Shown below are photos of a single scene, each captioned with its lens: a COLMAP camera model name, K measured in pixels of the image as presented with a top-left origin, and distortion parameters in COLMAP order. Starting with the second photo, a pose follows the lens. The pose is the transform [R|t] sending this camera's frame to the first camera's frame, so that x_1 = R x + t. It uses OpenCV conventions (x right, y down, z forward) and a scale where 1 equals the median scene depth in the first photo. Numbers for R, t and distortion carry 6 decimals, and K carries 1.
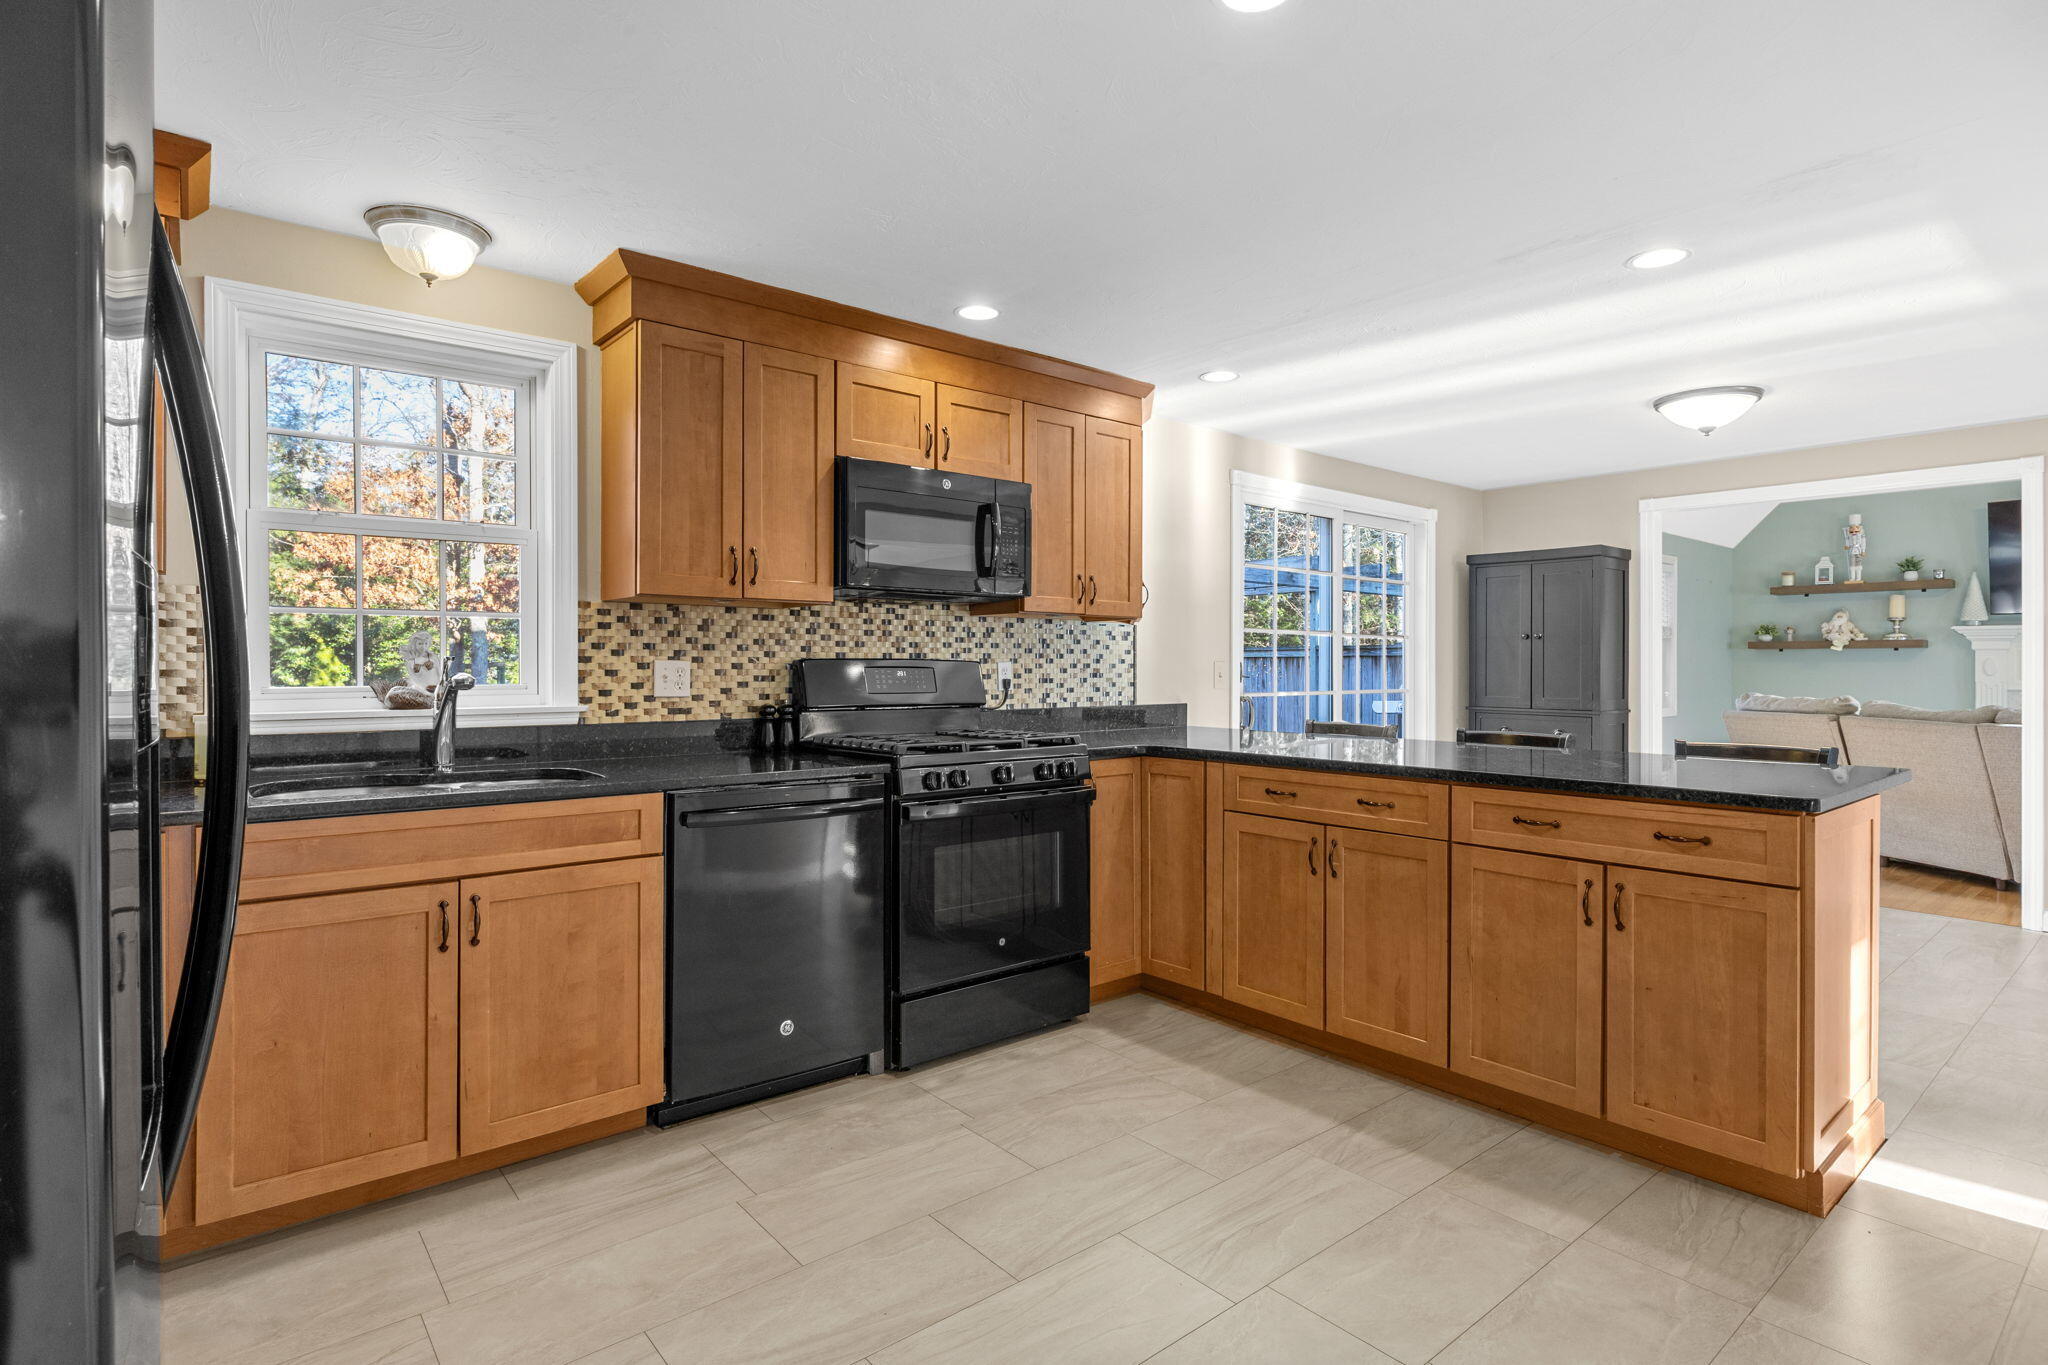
lens RADIAL K [[1039.2, 0, 1024.0], [0, 1039.2, 682.5], [0, 0, 1]] dist [0.000098, -0.000118]
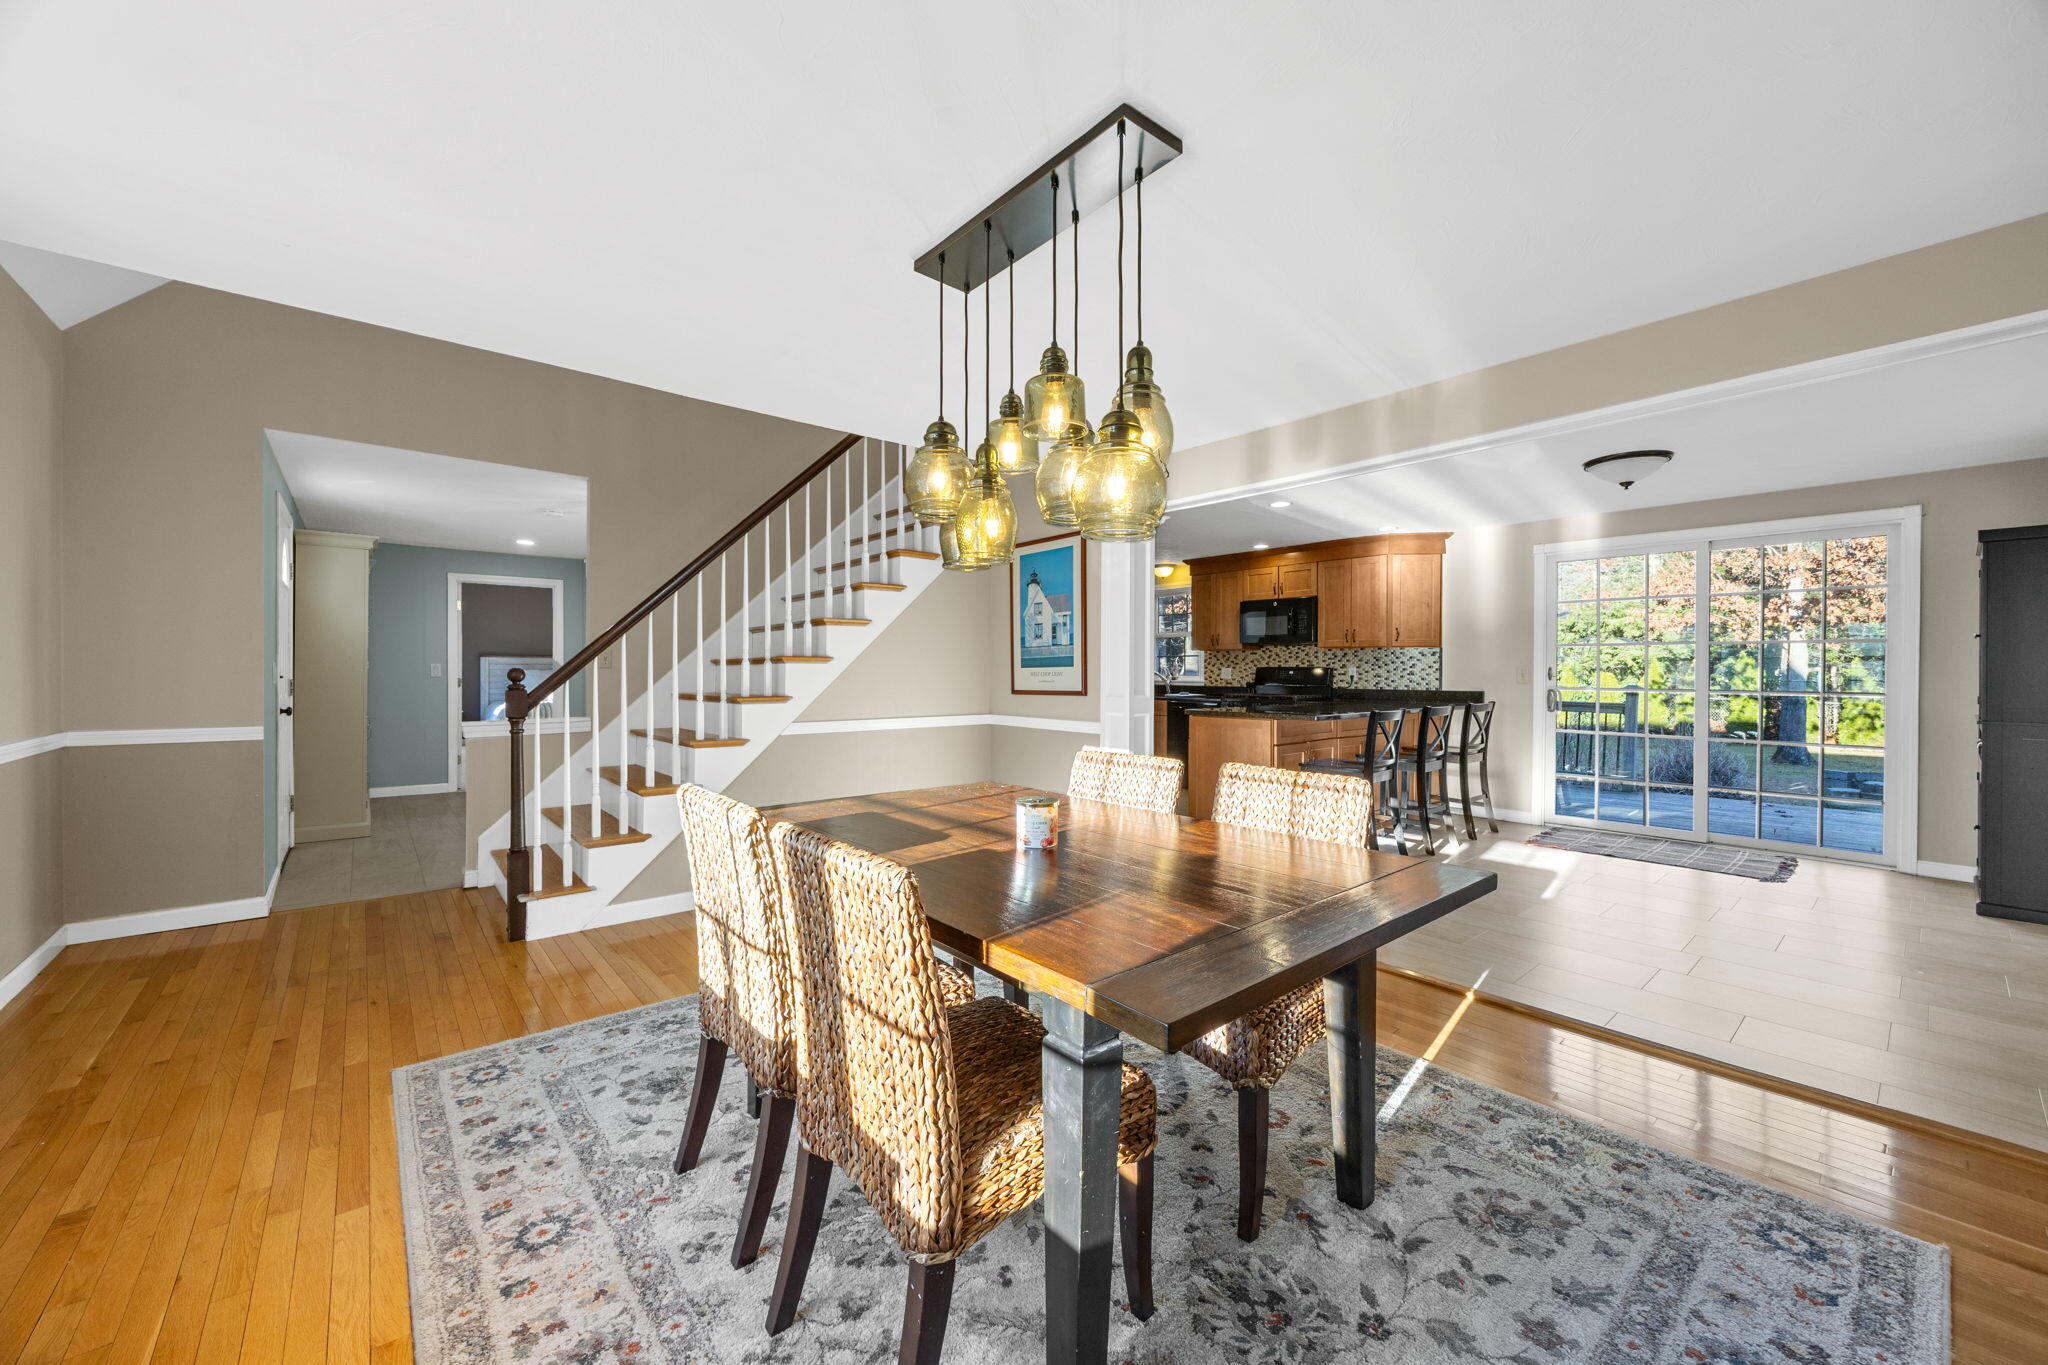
lens RADIAL K [[778.3, 0, 1020.1], [0, 778.3, 674.9], [0, 0, 1]] dist [-0.001304, -0.000143]
pose [[0.001431, 0.005680, -0.999983, 1.863728], [-0.017851, 0.999825, 0.005653, -0.000876], [0.999840, 0.017843, 0.001532, 0.298192]]
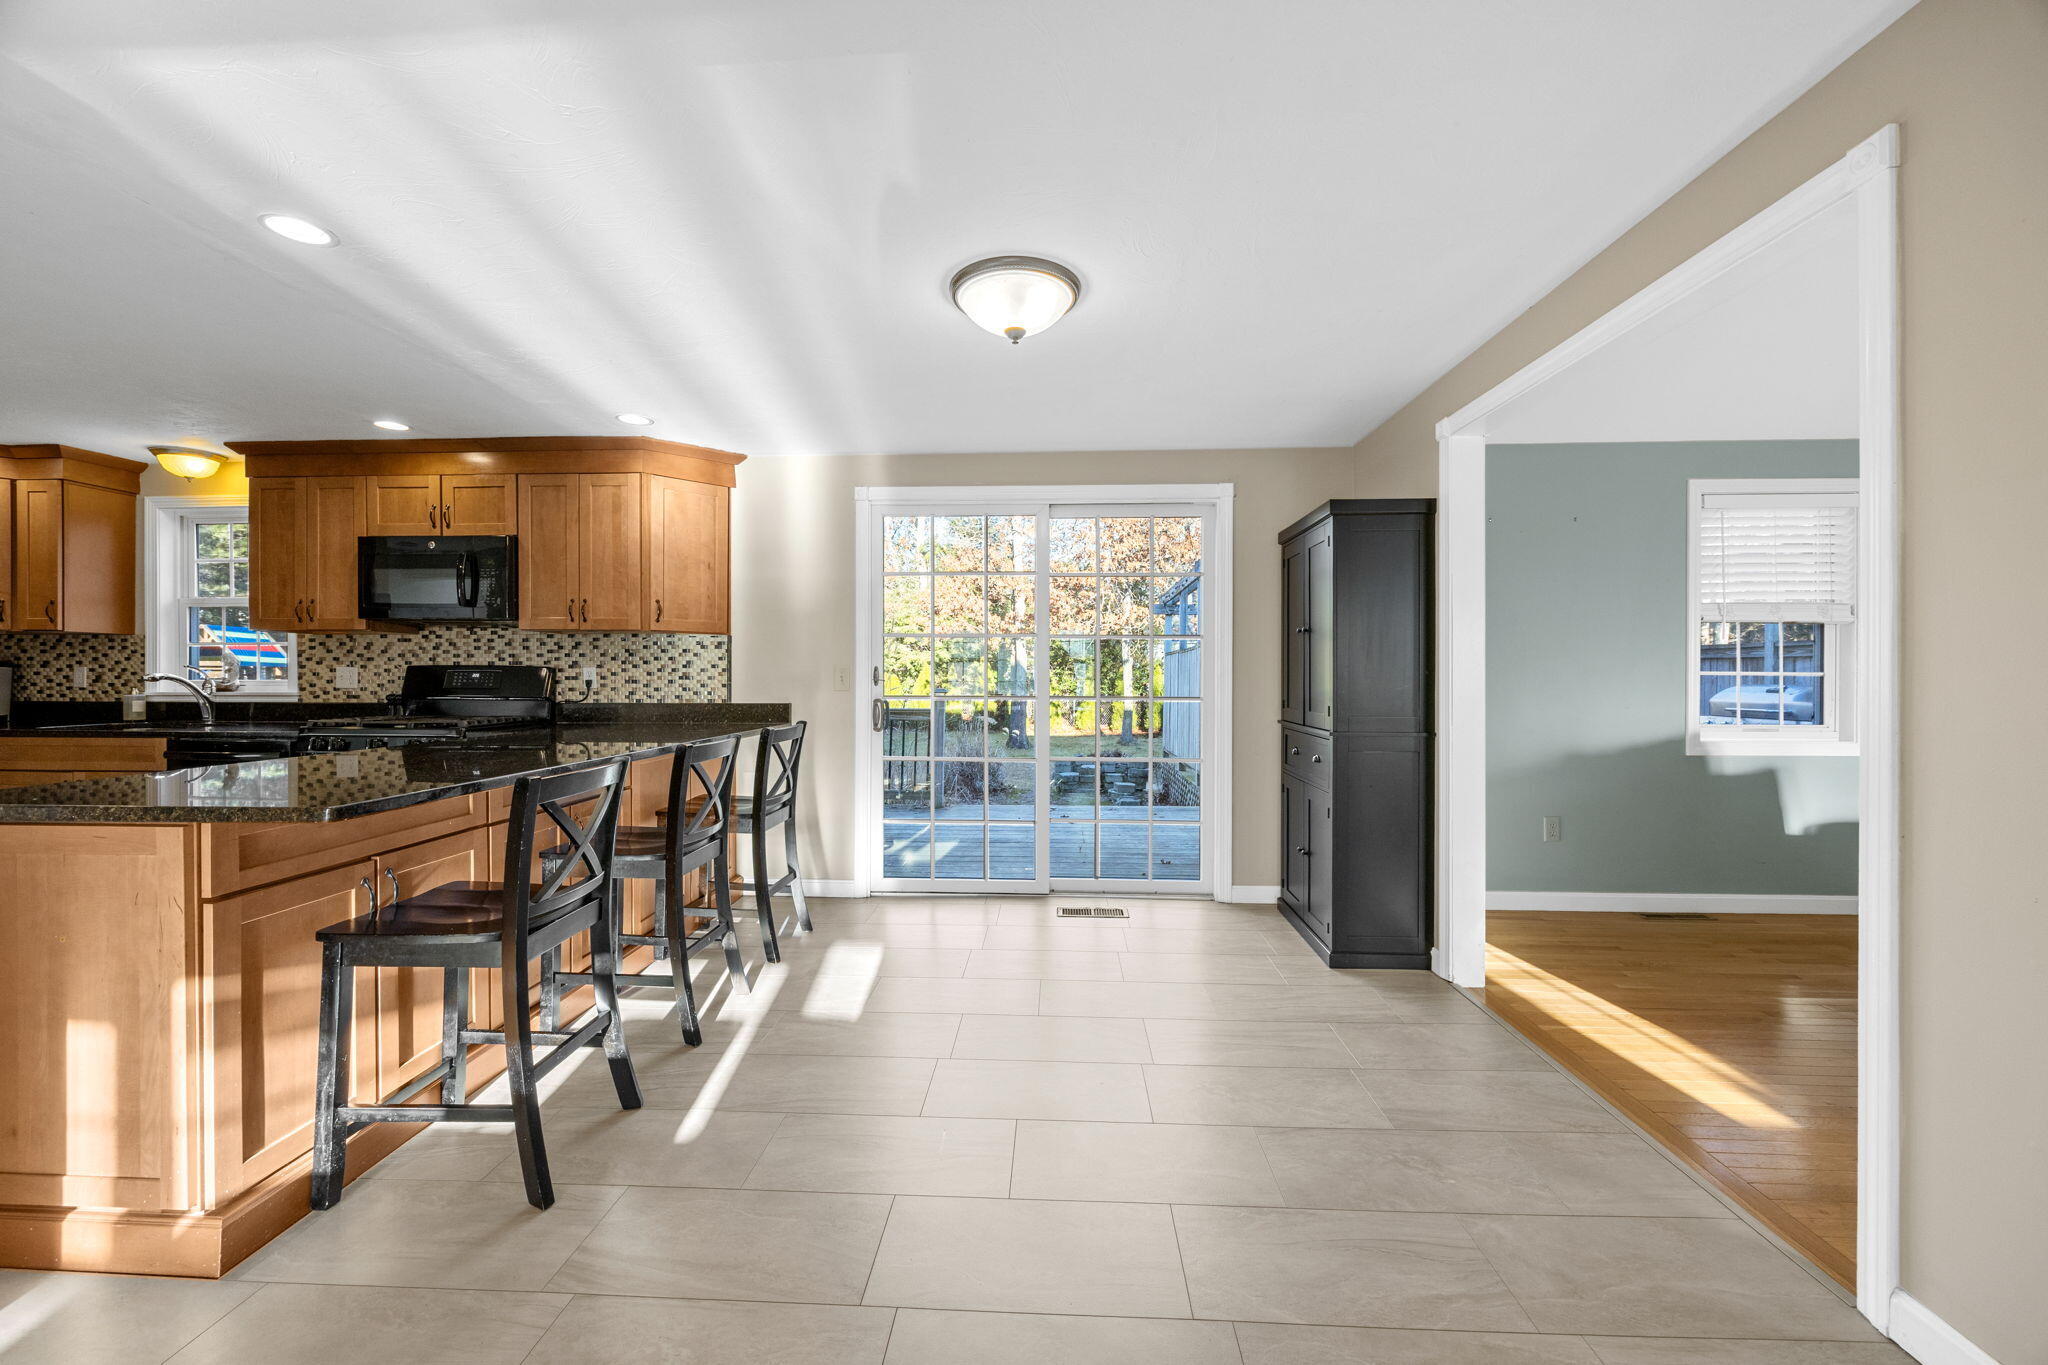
lens RADIAL K [[769.9, 0, 1022.6], [0, 769.9, 676.4], [0, 0, 1]] dist [-0.002341, -0.000268]
pose [[0.736018, 0.002103, -0.676958, 1.173148], [-0.010549, 0.999909, -0.008363, -0.006026], [0.676879, 0.013297, 0.735974, 0.717680]]
